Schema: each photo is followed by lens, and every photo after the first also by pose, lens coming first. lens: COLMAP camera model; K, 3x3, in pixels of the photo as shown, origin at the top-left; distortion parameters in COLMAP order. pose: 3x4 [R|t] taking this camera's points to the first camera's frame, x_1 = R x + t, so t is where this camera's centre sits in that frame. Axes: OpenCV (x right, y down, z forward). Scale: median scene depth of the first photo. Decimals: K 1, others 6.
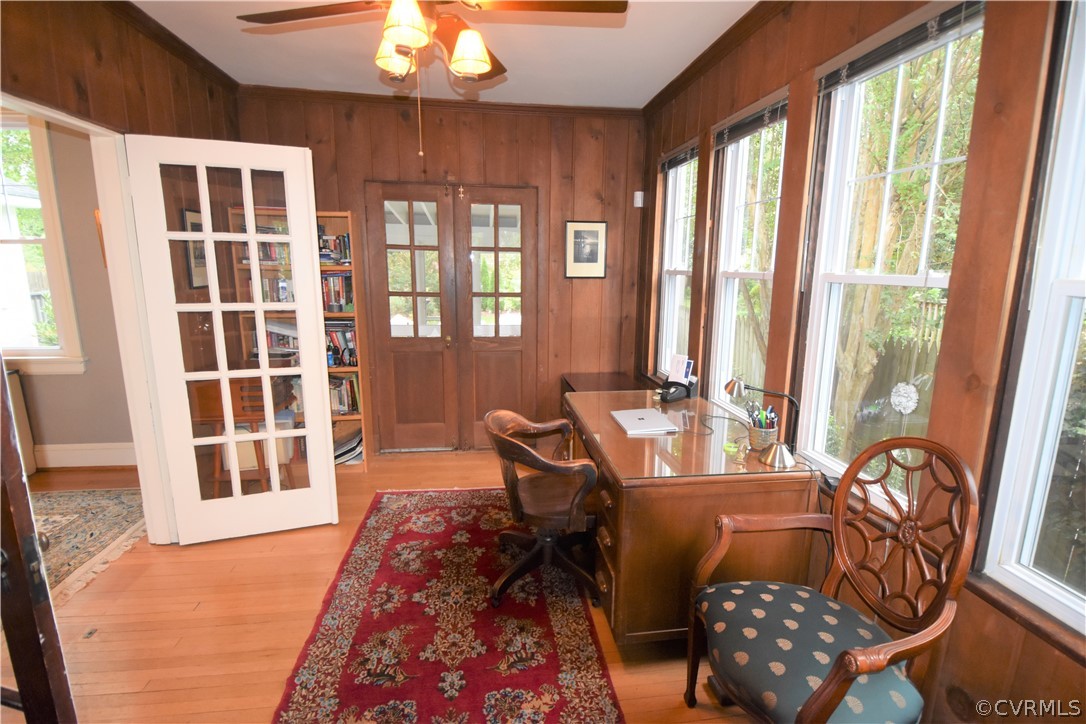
lens RADIAL K [[517.2, 0, 543.0], [0, 517.2, 362.0], [0, 0, 1]] dist [0.000972, 0.000117]
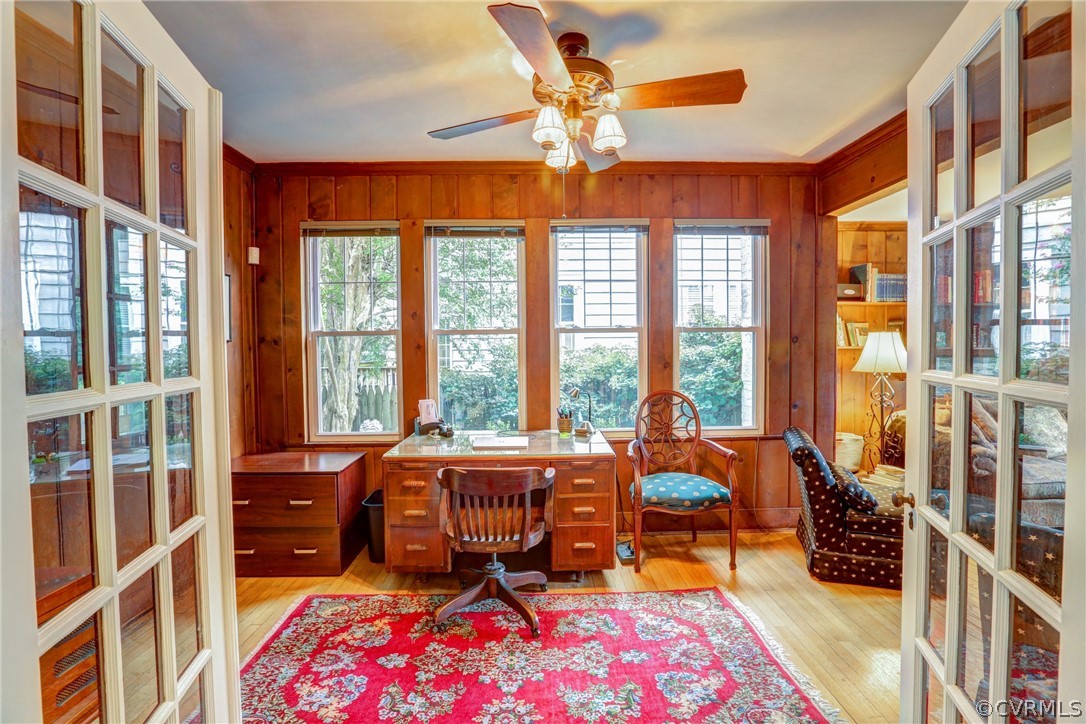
lens RADIAL K [[500.9, 0, 543.0], [0, 500.9, 362.0], [0, 0, 1]] dist [-0.001840, 0.000321]
pose [[0.120892, -0.042026, 0.991776, -0.909068], [0.193734, 0.980890, 0.017950, -0.075668], [-0.973577, 0.189971, 0.126723, 0.638075]]
